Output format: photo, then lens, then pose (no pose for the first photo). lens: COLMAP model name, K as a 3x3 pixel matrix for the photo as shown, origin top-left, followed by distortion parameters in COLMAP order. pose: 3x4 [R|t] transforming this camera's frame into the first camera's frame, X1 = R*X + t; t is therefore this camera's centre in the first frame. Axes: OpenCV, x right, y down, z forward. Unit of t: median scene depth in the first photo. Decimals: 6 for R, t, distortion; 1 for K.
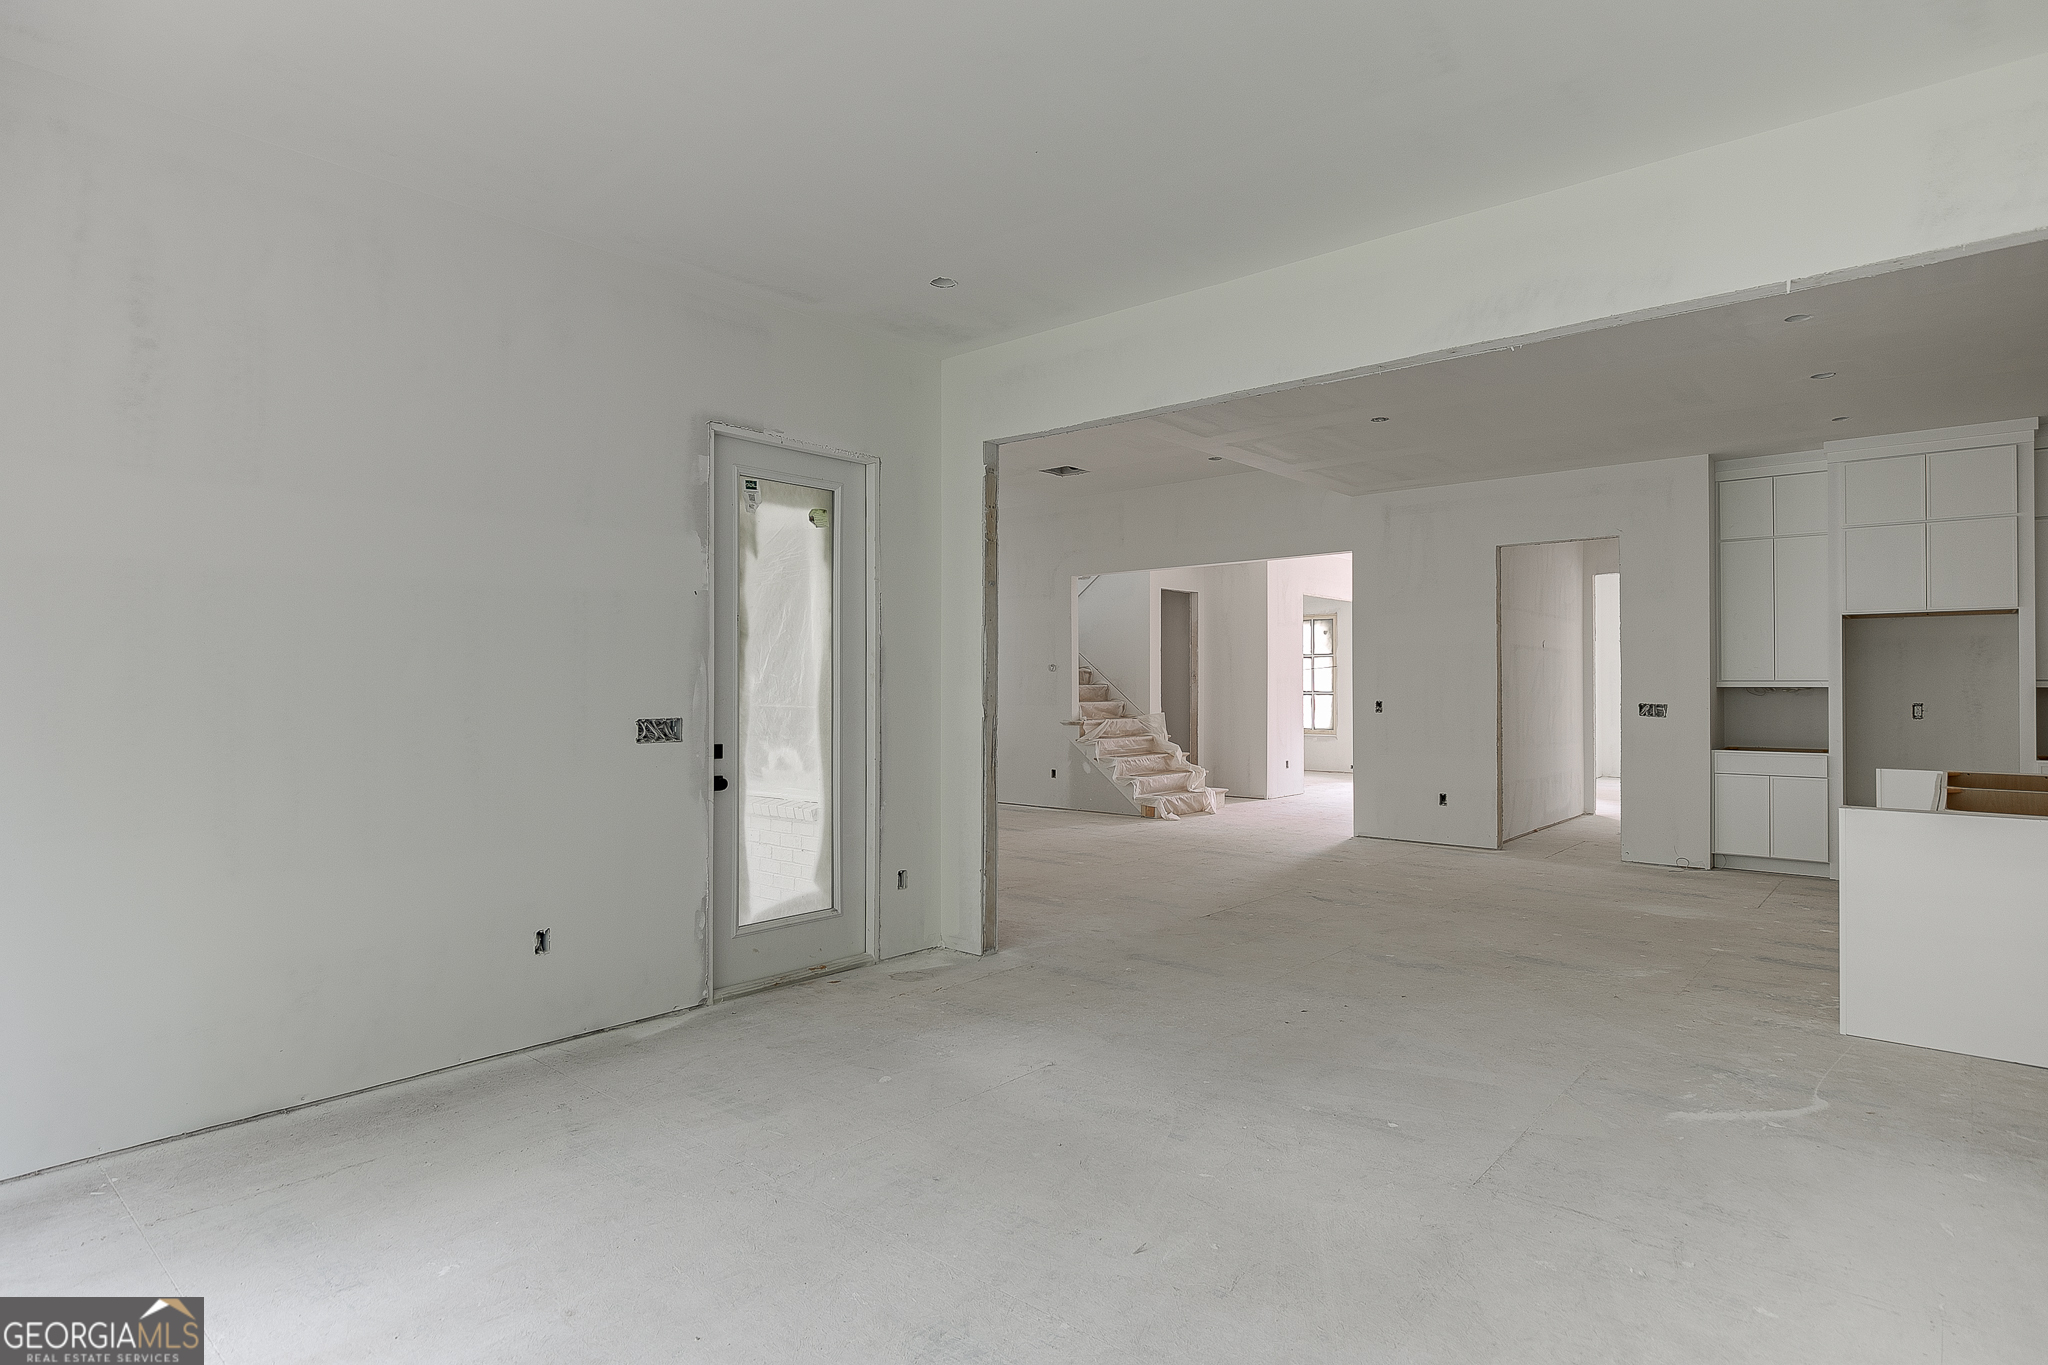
lens RADIAL K [[1077.5, 0, 1031.2], [0, 1077.5, 677.1], [0, 0, 1]] dist [-0.006285, -0.000105]
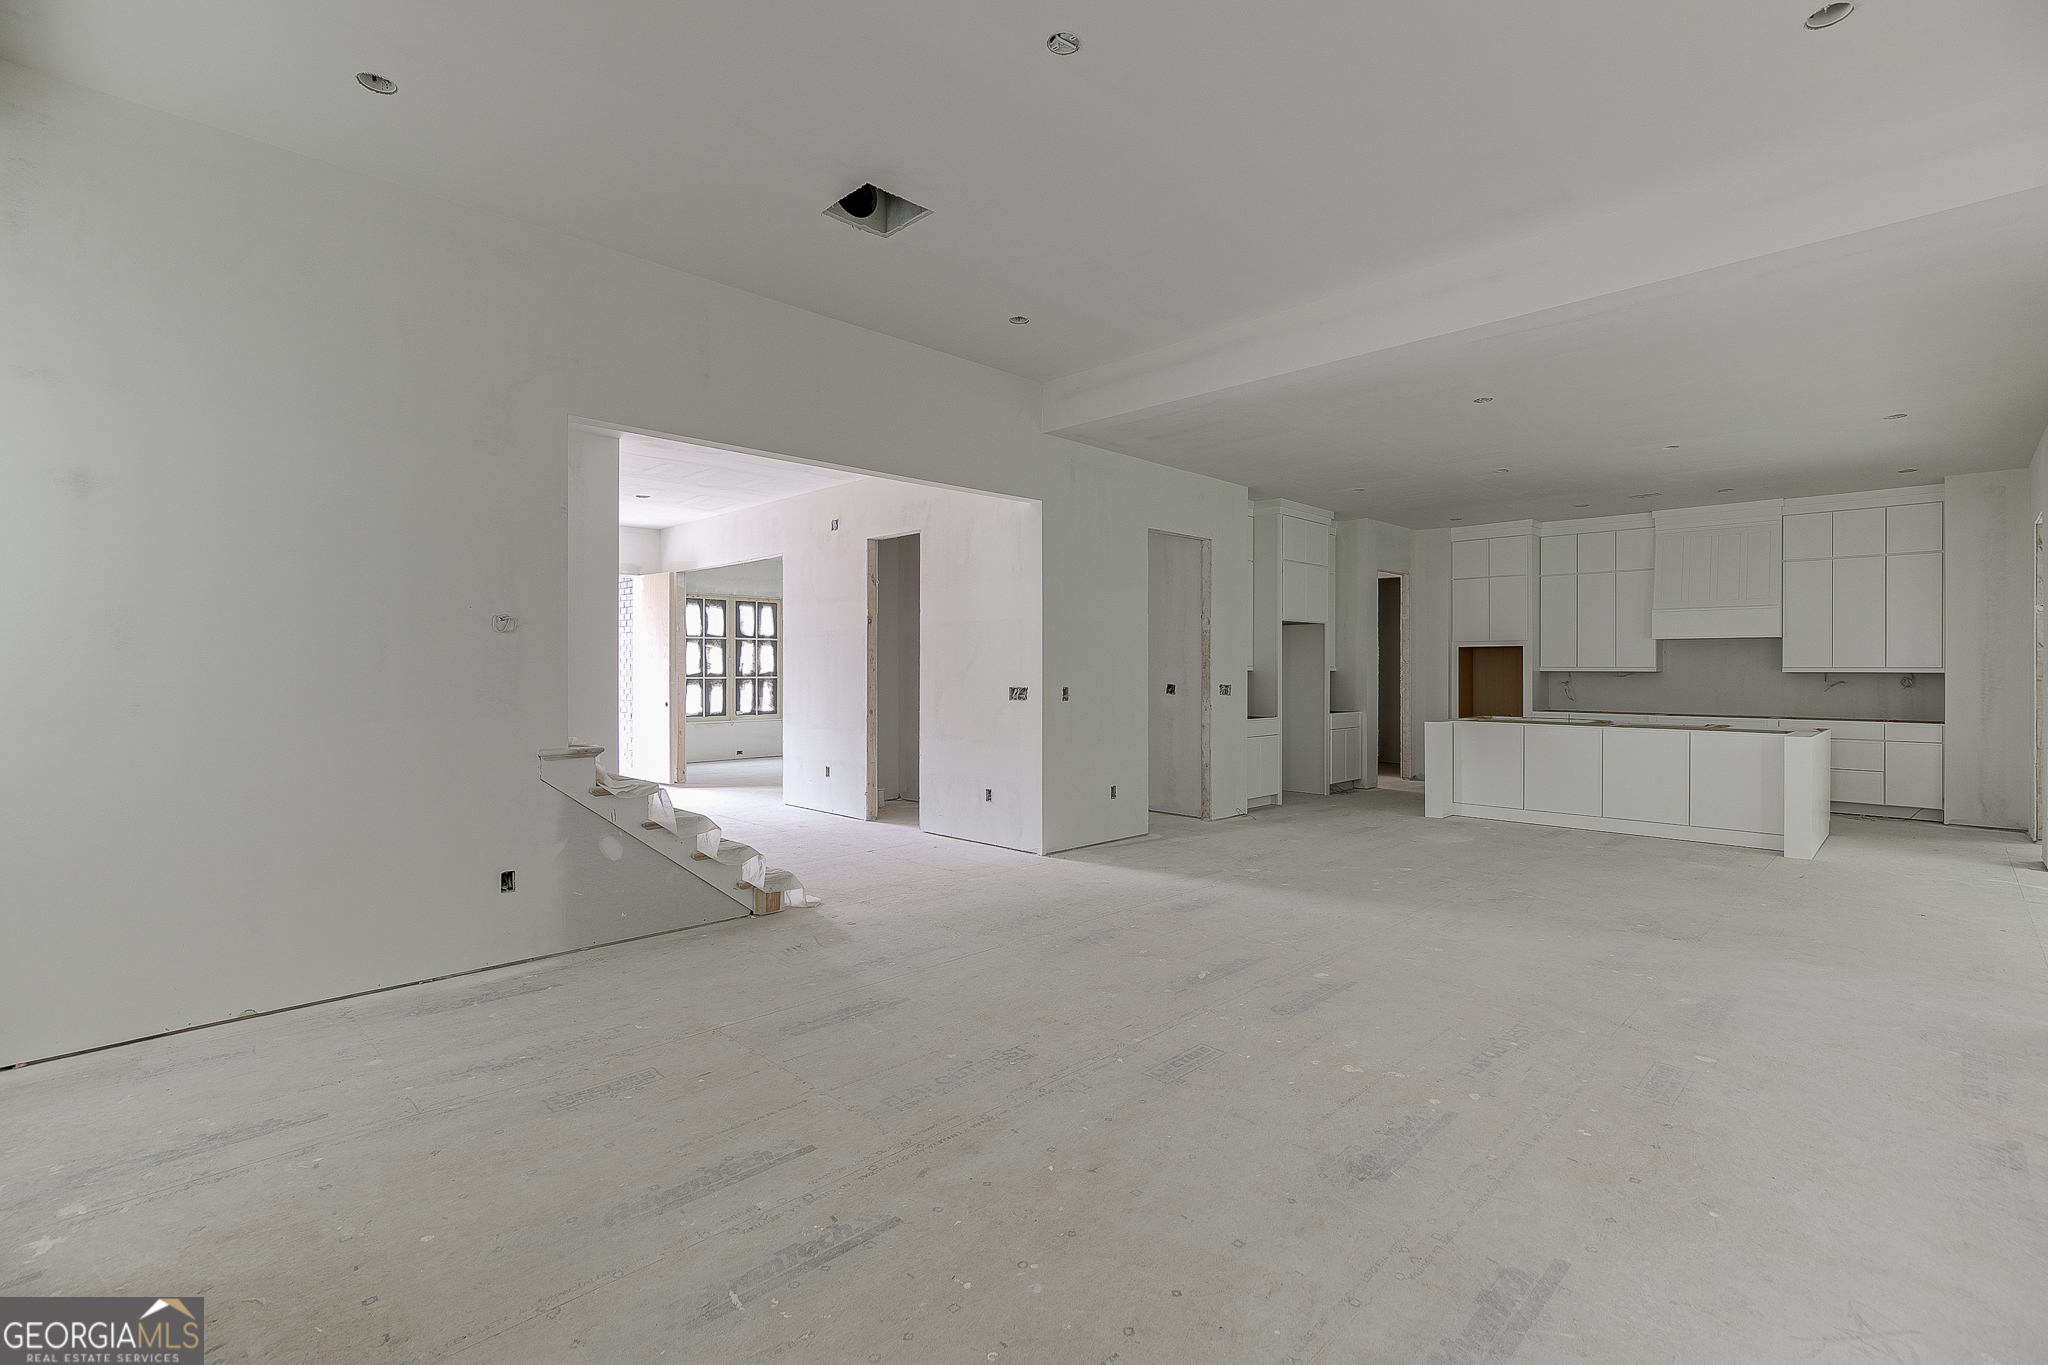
lens RADIAL K [[922.9, 0, 1036.7], [0, 922.9, 680.8], [0, 0, 1]] dist [-0.012571, 0.006561]
pose [[0.070699, -0.011505, 0.997431, -0.477938], [-0.007453, 0.999899, 0.012062, 0.010431], [-0.997470, -0.008287, 0.070606, 1.178542]]
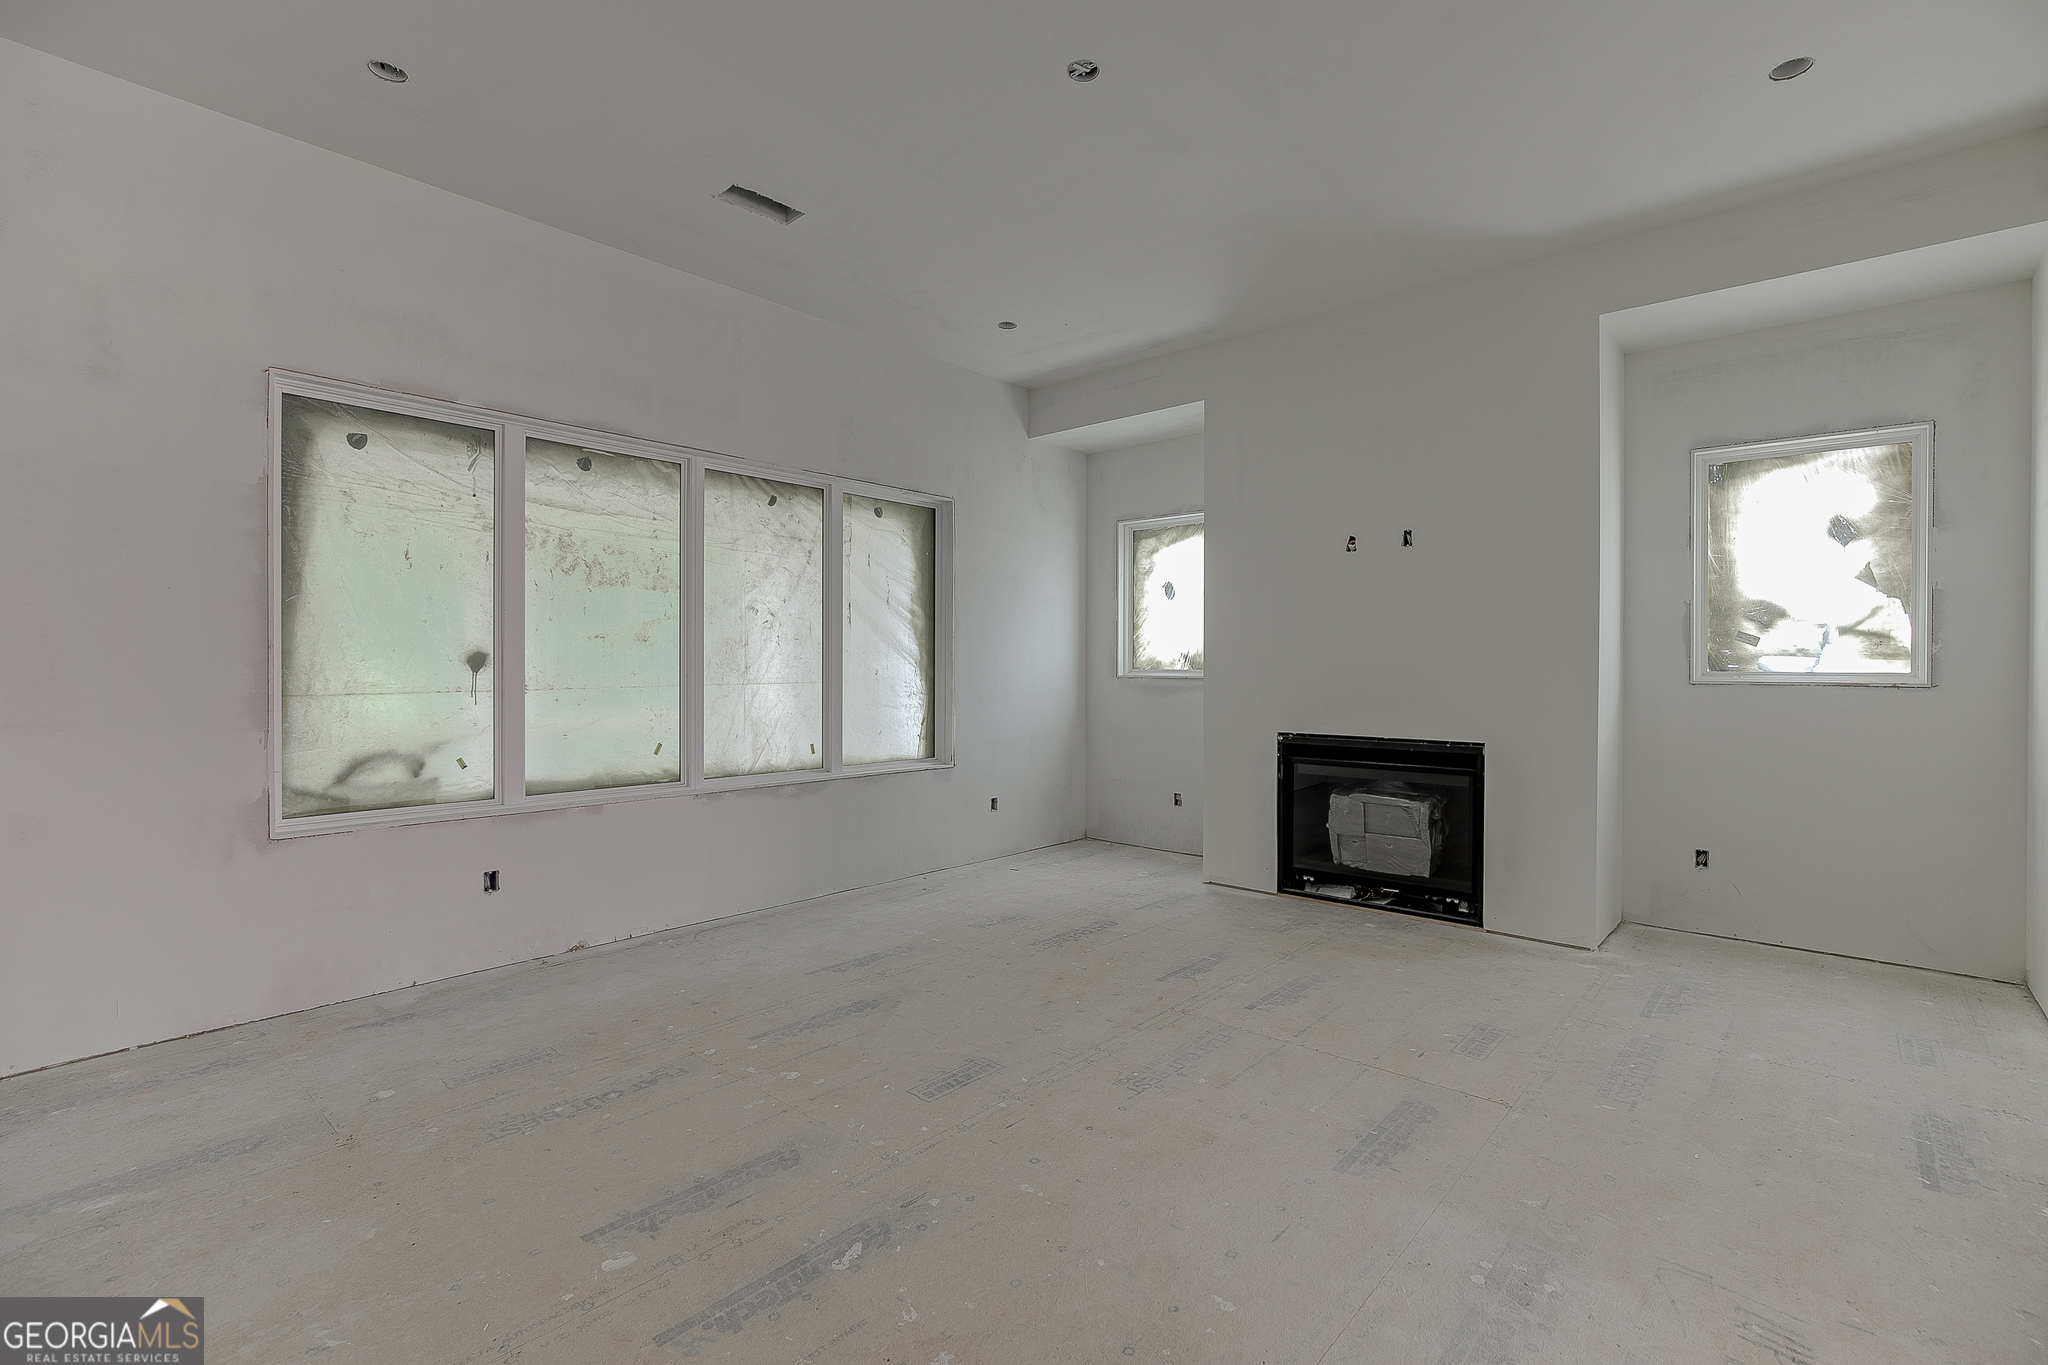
lens RADIAL K [[922.9, 0, 1035.9], [0, 922.9, 670.9], [0, 0, 1]] dist [-0.012571, 0.006561]
pose [[-0.009220, 0.002886, -0.999953, 0.313088], [0.004696, 0.999985, 0.002843, 0.009609], [0.999946, -0.004669, -0.009233, 1.178234]]
